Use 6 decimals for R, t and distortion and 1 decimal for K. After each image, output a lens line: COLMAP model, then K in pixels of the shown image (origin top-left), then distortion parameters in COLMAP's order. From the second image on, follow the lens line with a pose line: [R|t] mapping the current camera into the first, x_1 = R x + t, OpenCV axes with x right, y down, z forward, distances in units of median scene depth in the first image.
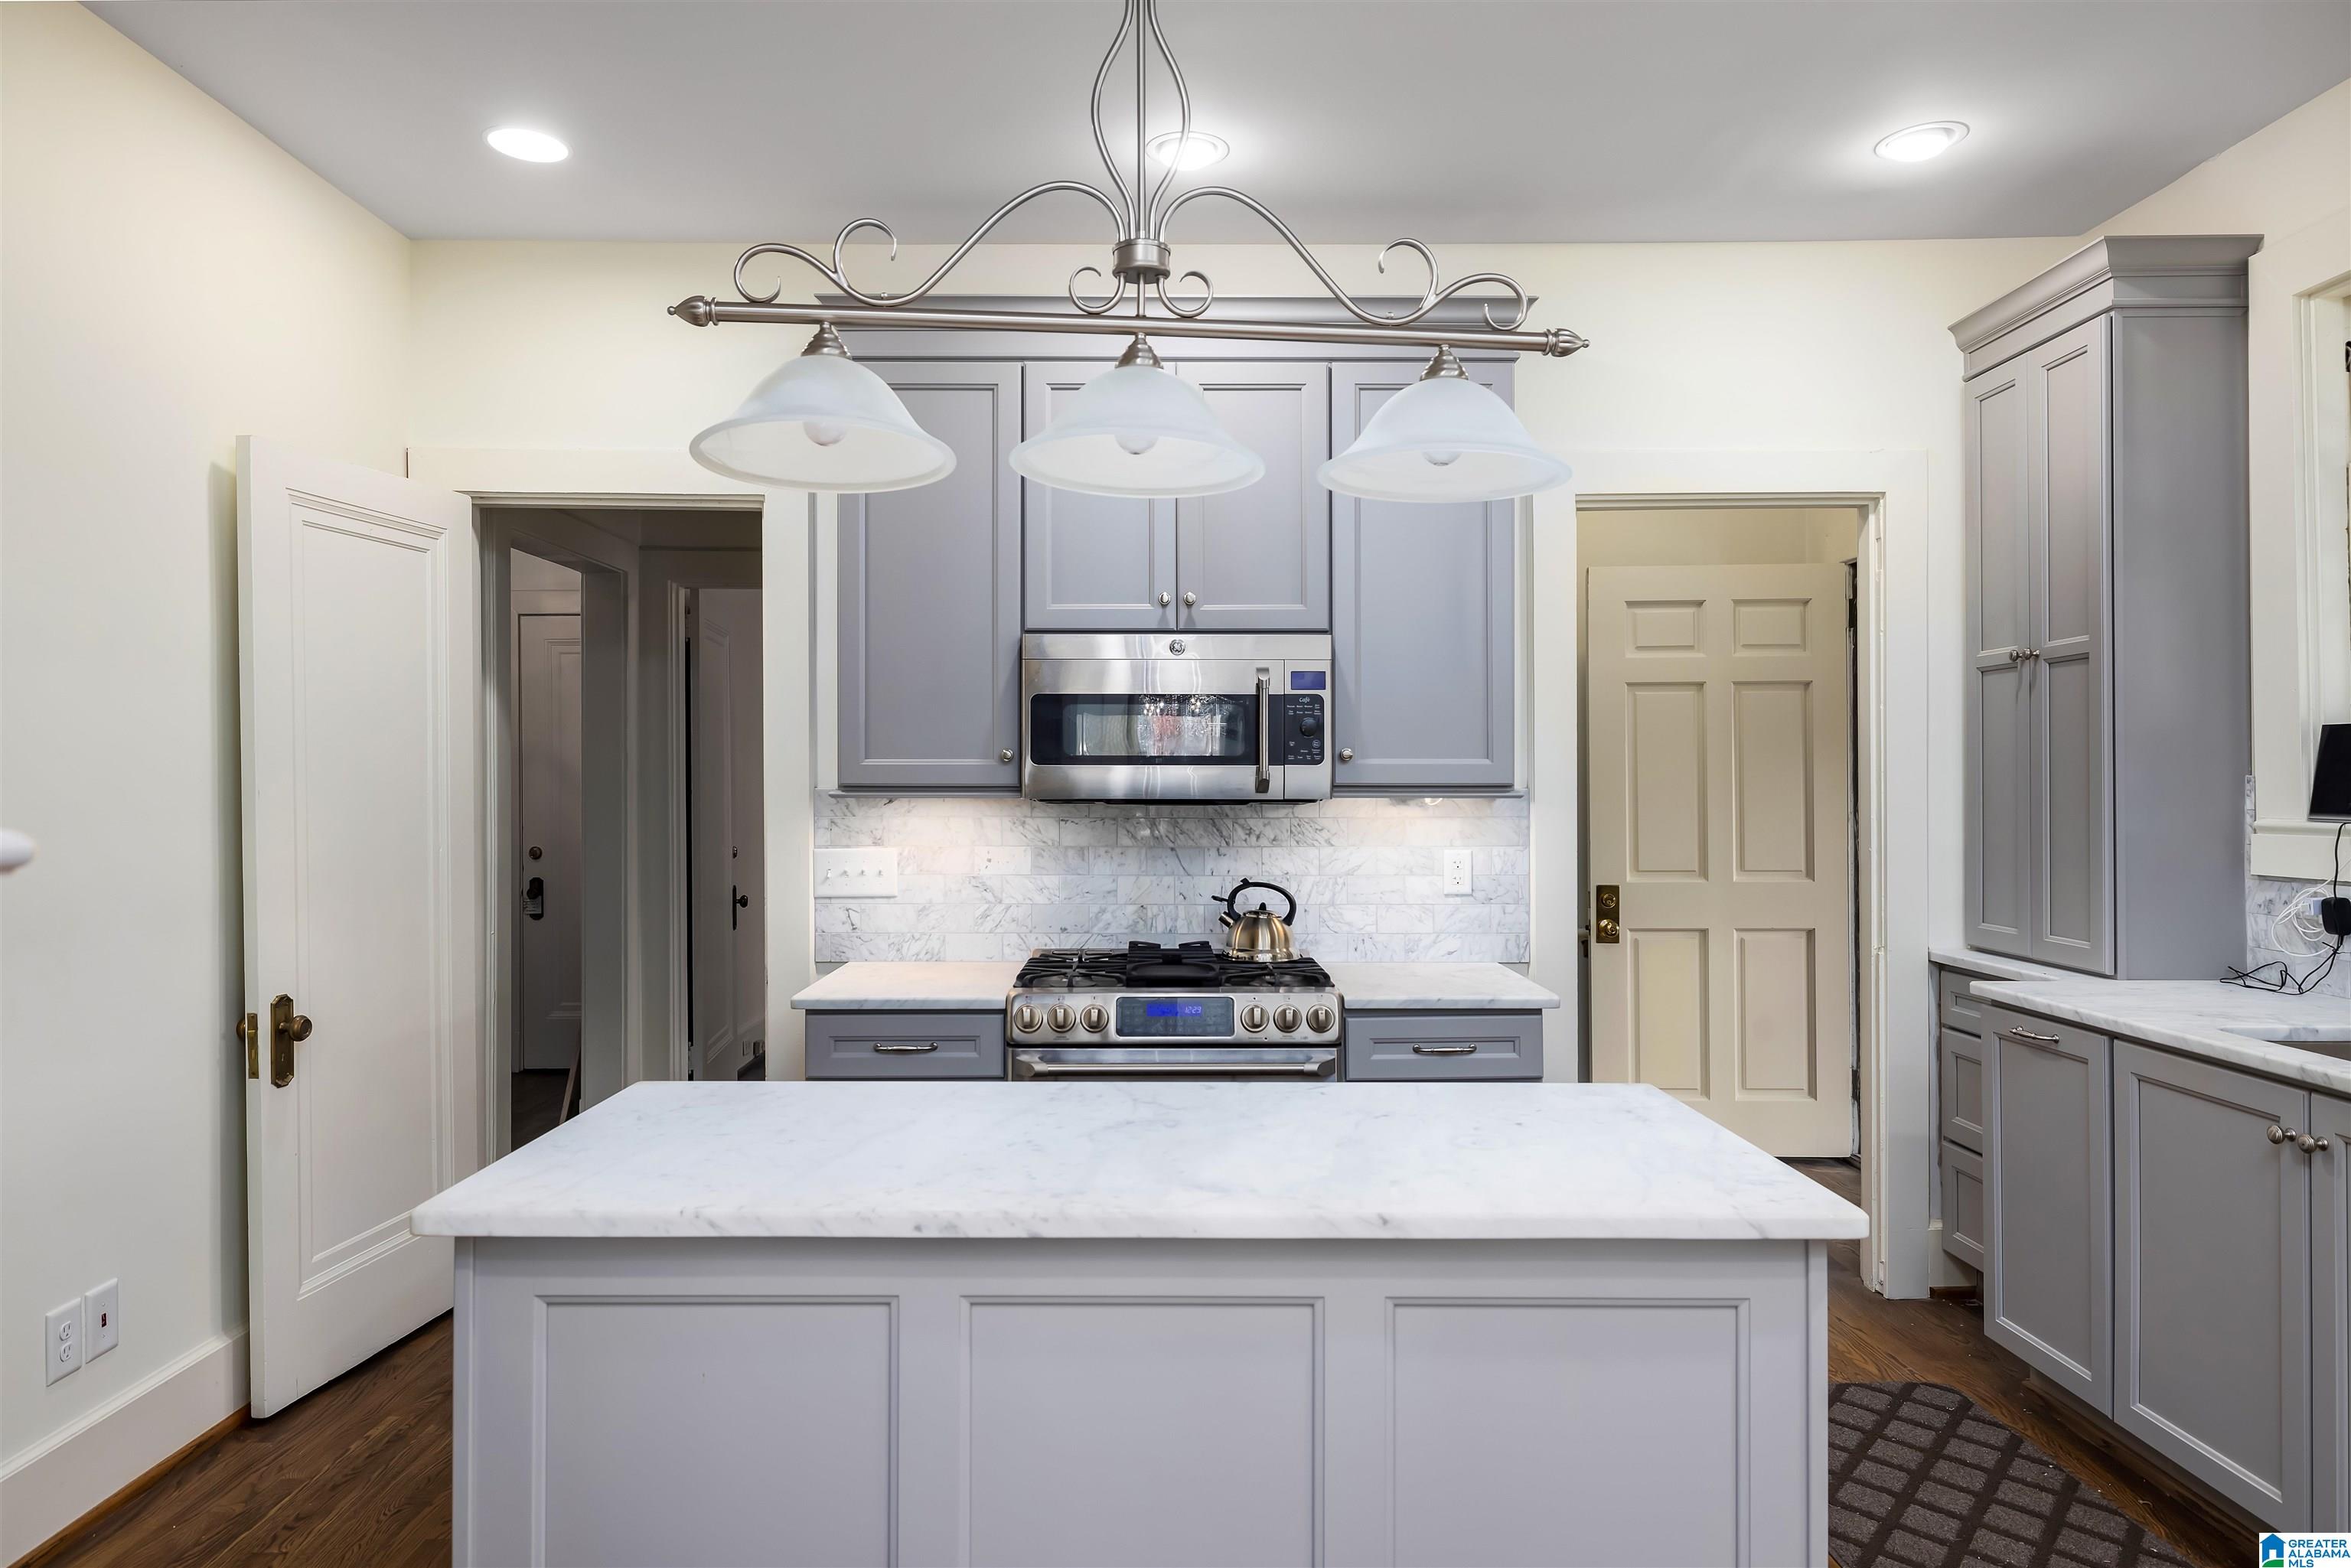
lens RADIAL K [[1500.1, 0, 1166.6], [0, 1500.1, 772.1], [0, 0, 1]] dist [0.002788, 0.000152]
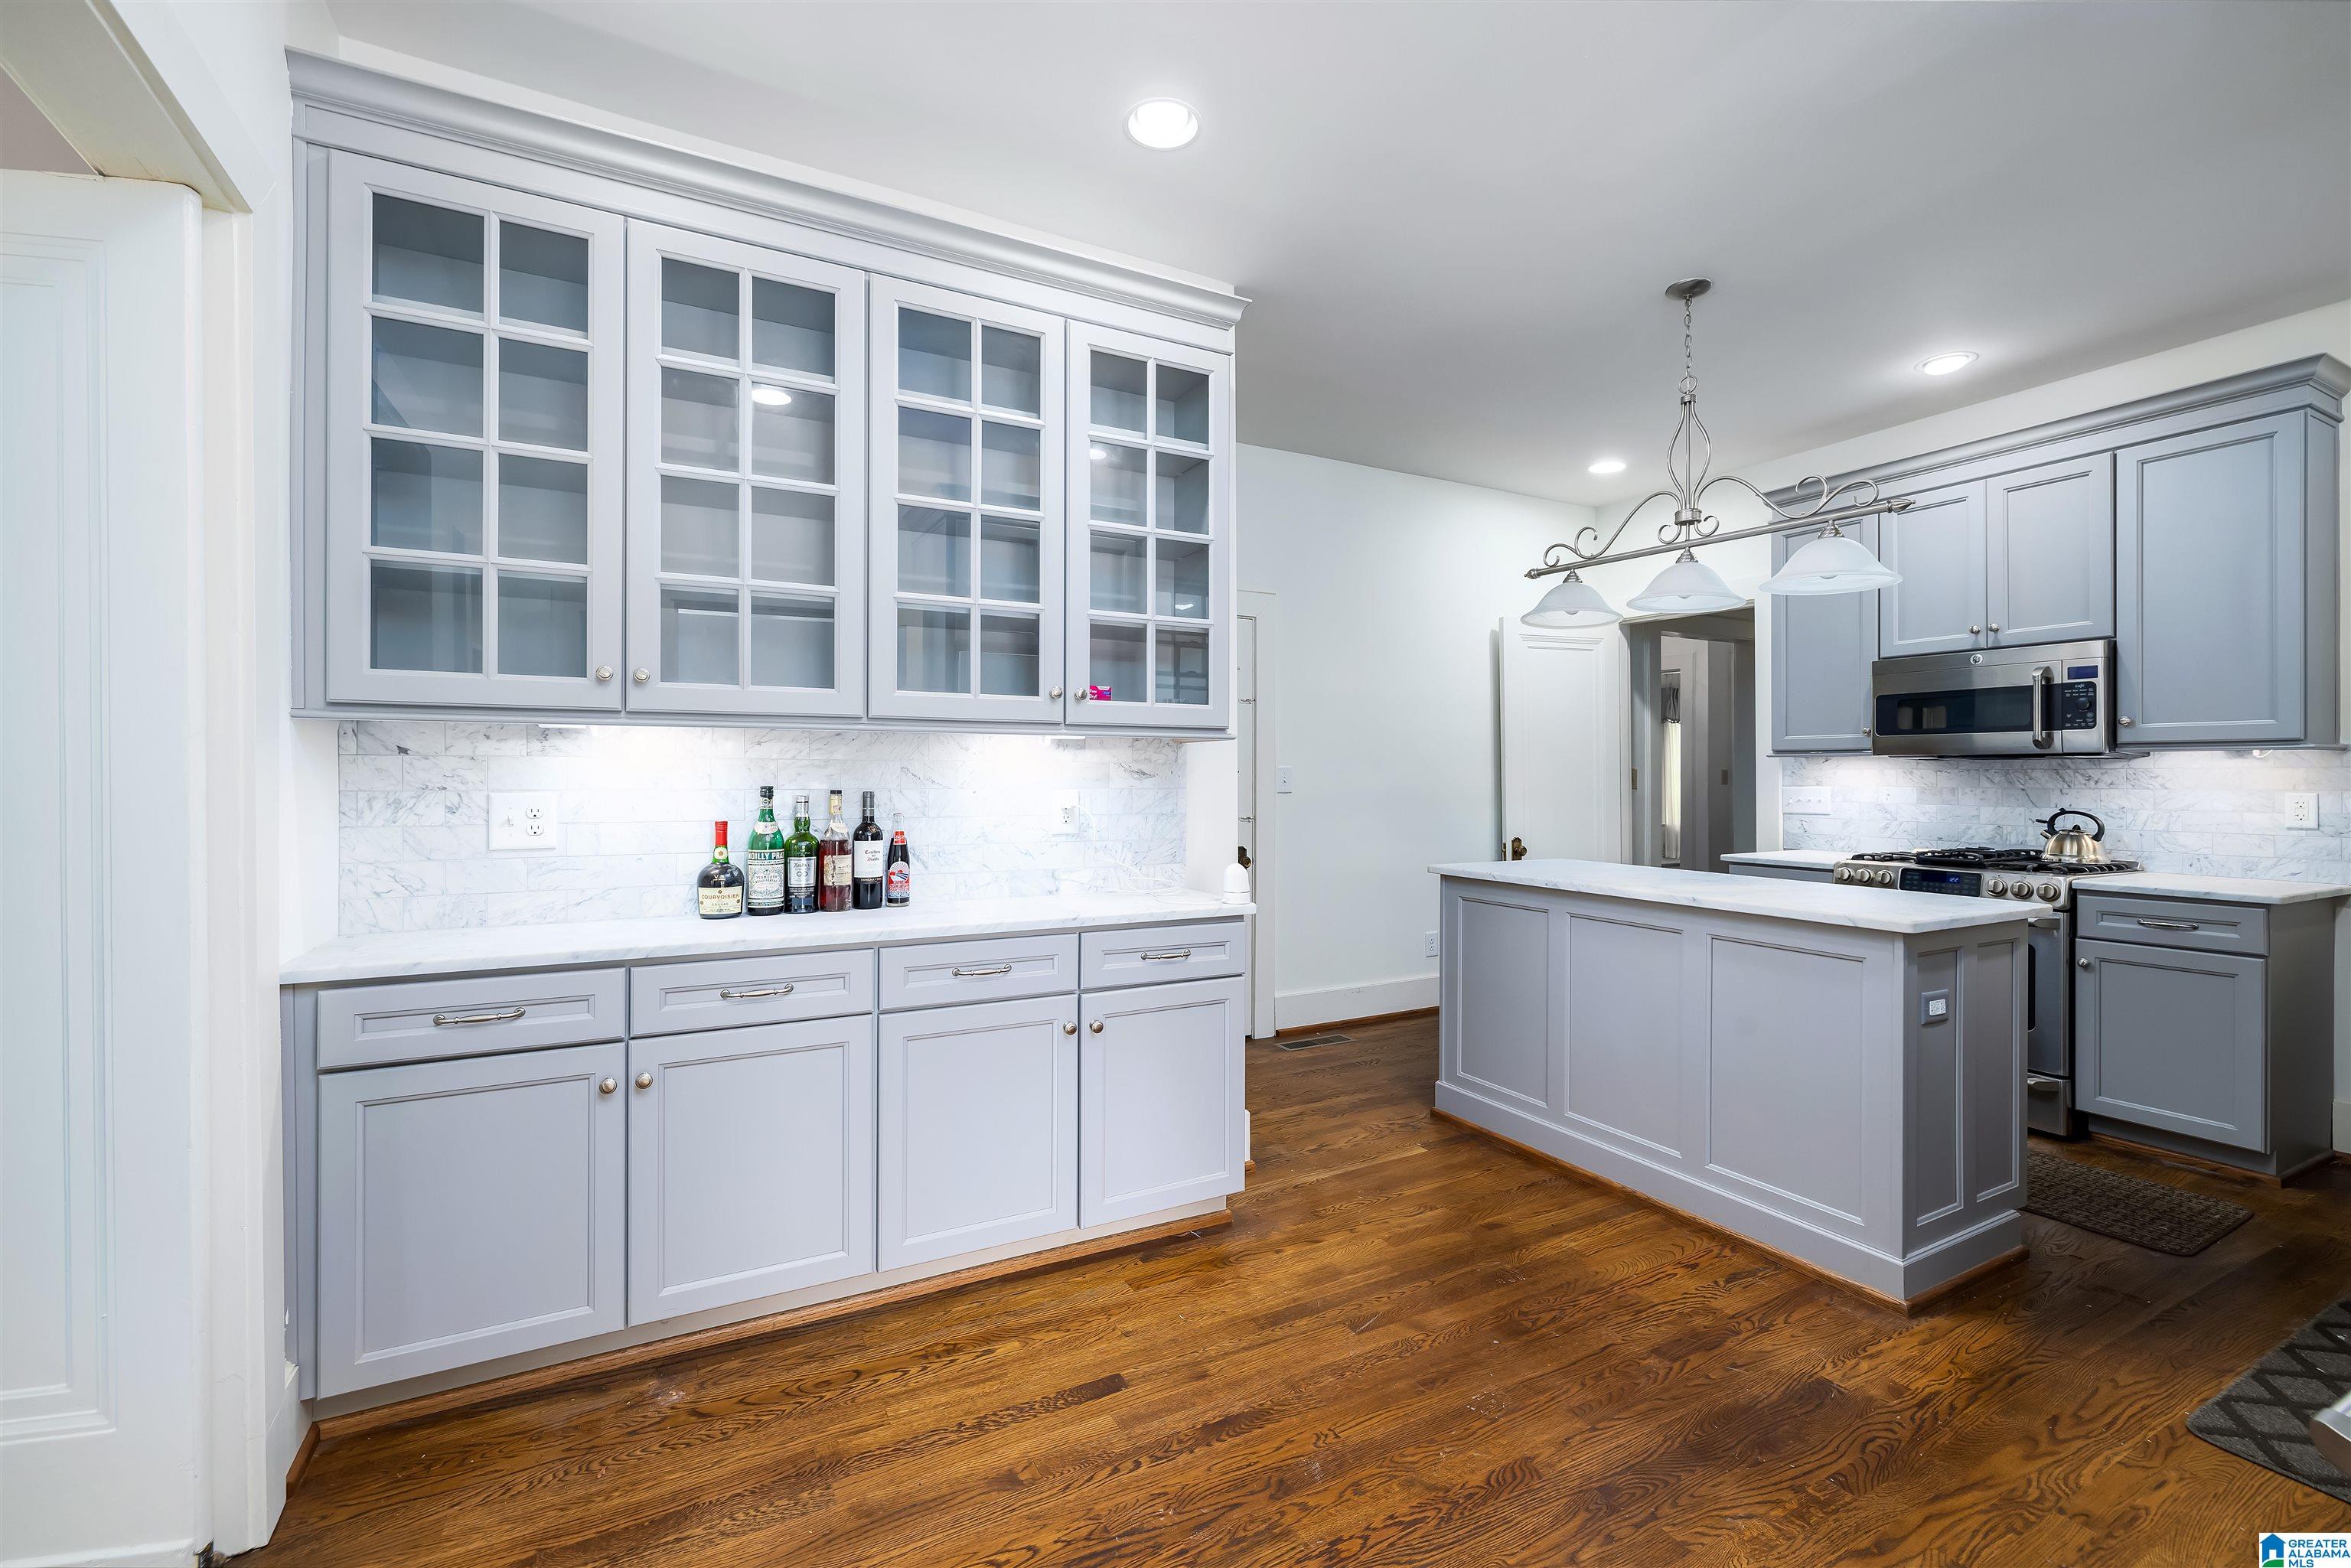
lens RADIAL K [[985.2, 0, 1170.4], [0, 985.2, 771.8], [0, 0, 1]] dist [0.001178, 0.000158]
pose [[0.470650, -0.003161, -0.882315, 0.519213], [0.002869, 0.999994, -0.002052, 0.035826], [0.882316, -0.001566, 0.470656, -0.250712]]
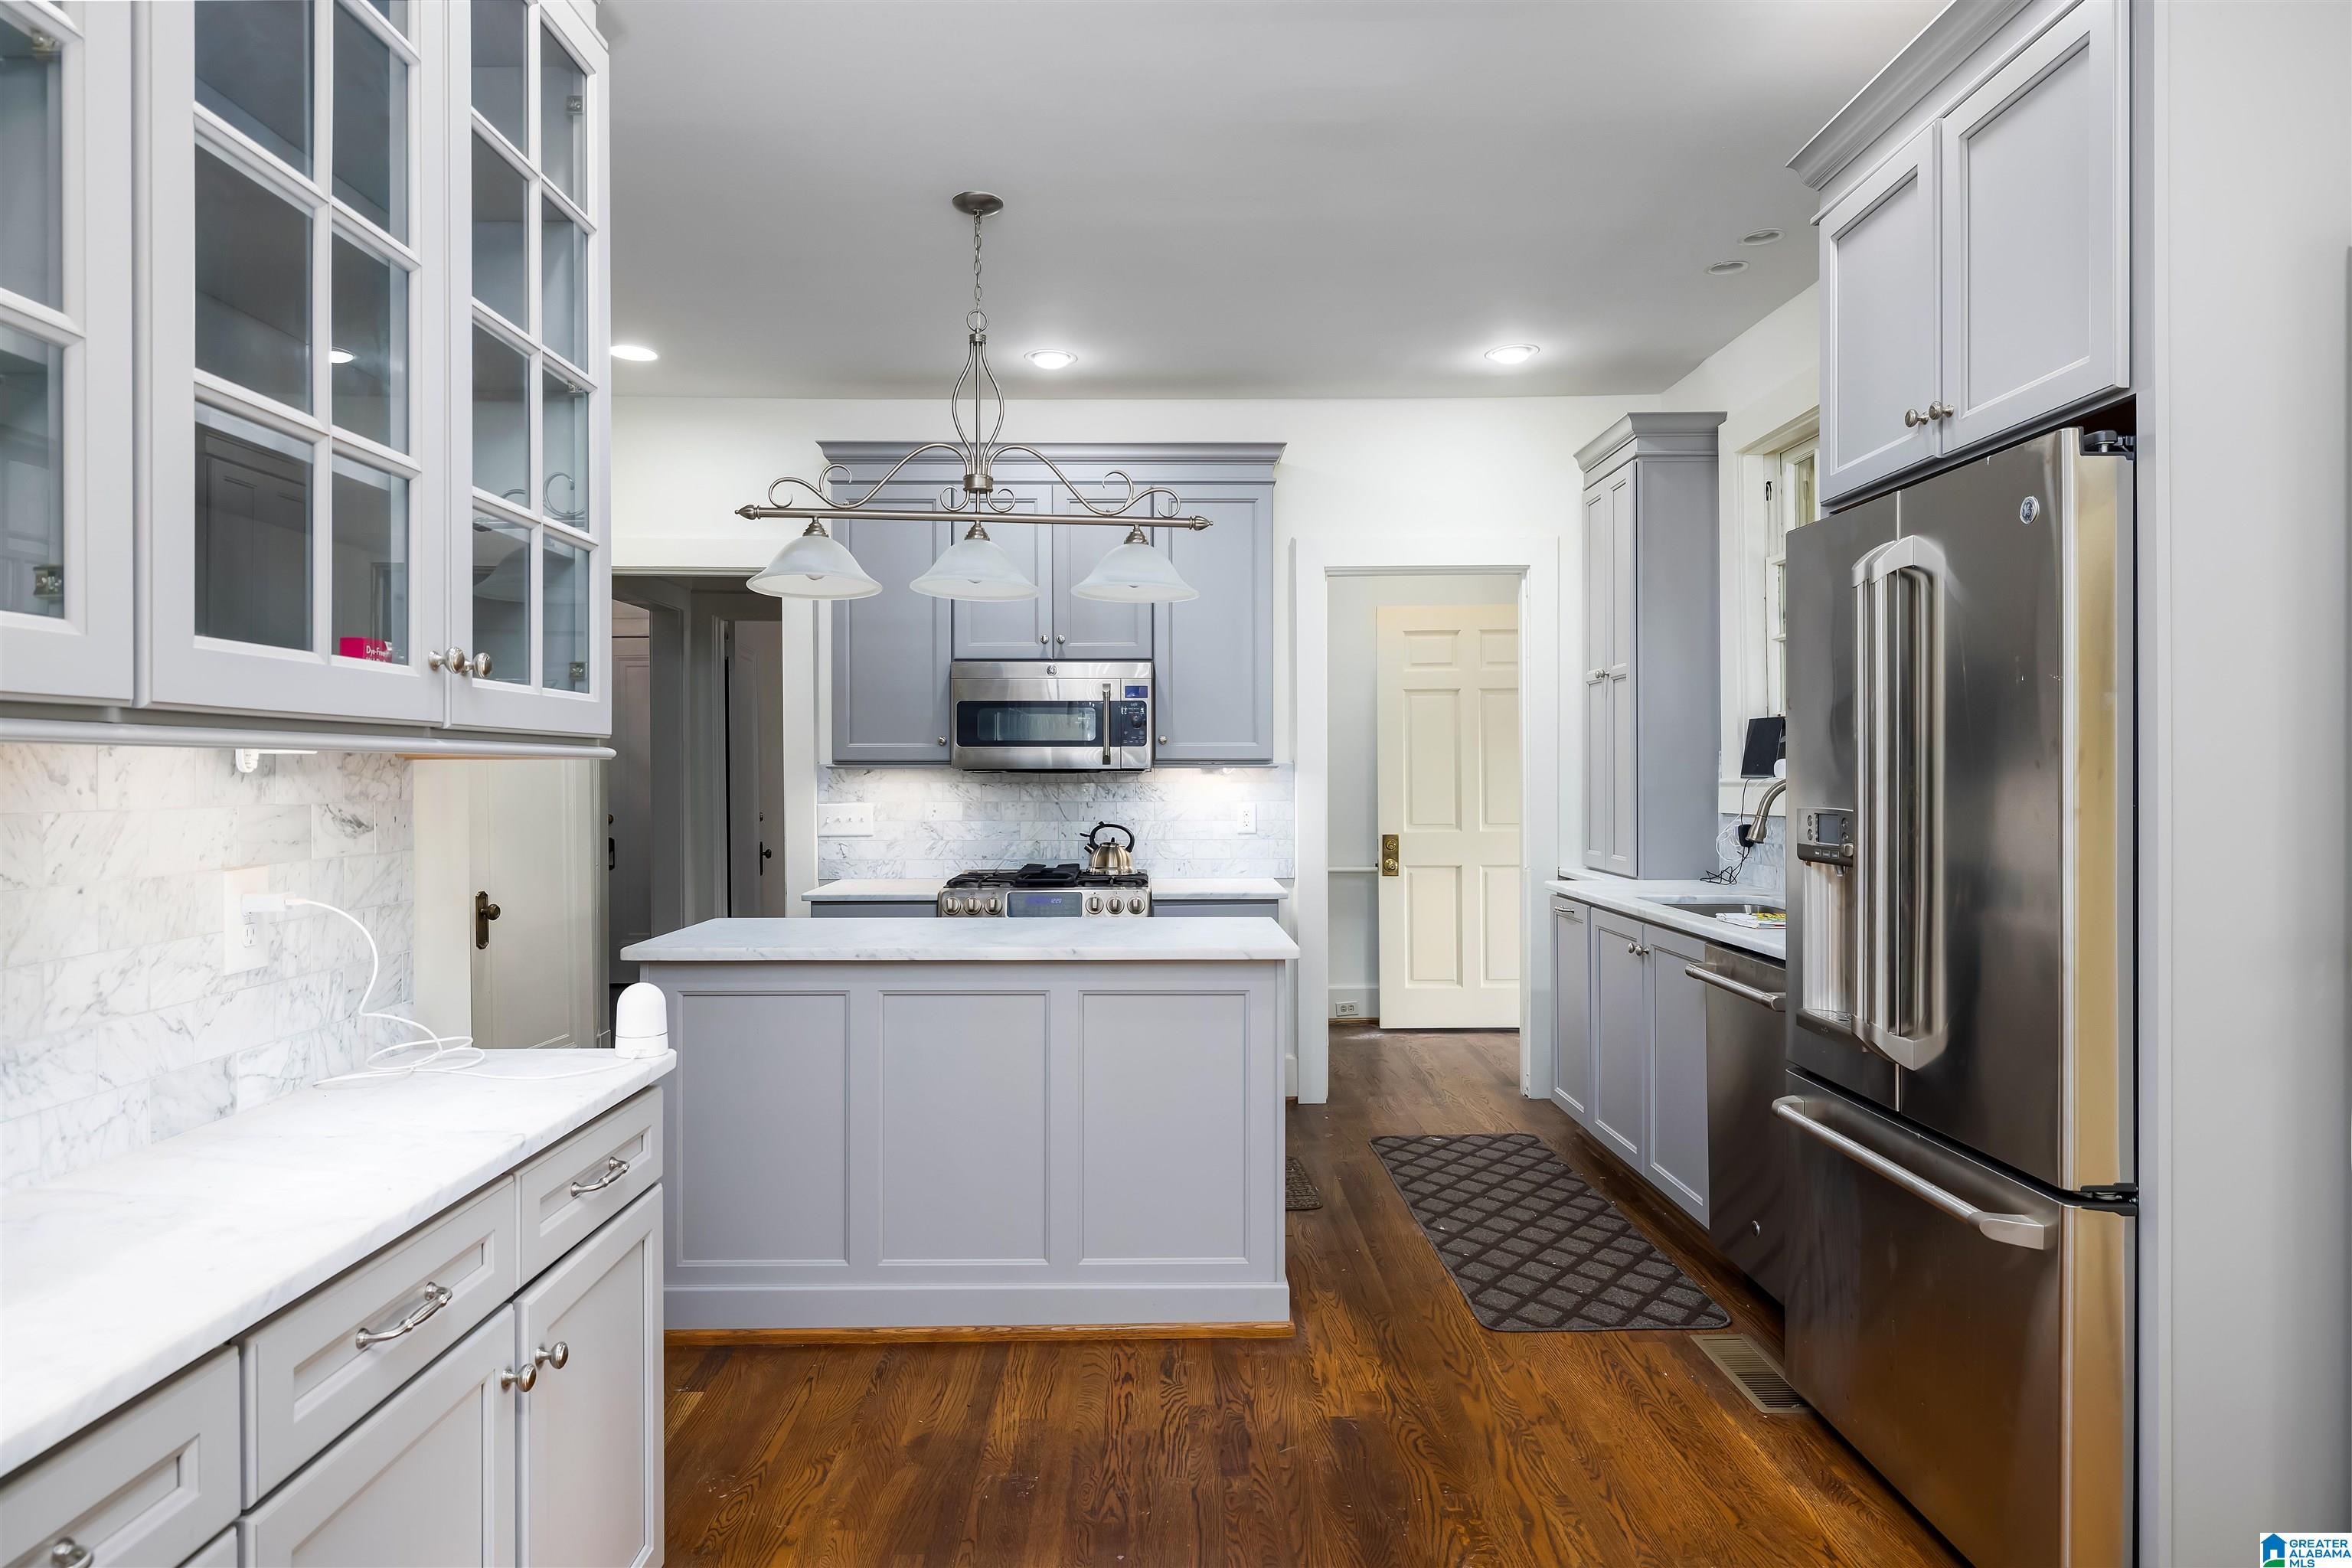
lens RADIAL K [[1403.8, 0, 1179.0], [0, 1403.8, 768.7], [0, 0, 1]] dist [0.000324, -0.000838]
pose [[0.999907, -0.002895, 0.013332, 0.116501], [0.002849, 0.999990, 0.003406, 0.013253], [-0.013342, -0.003367, 0.999905, -0.440419]]
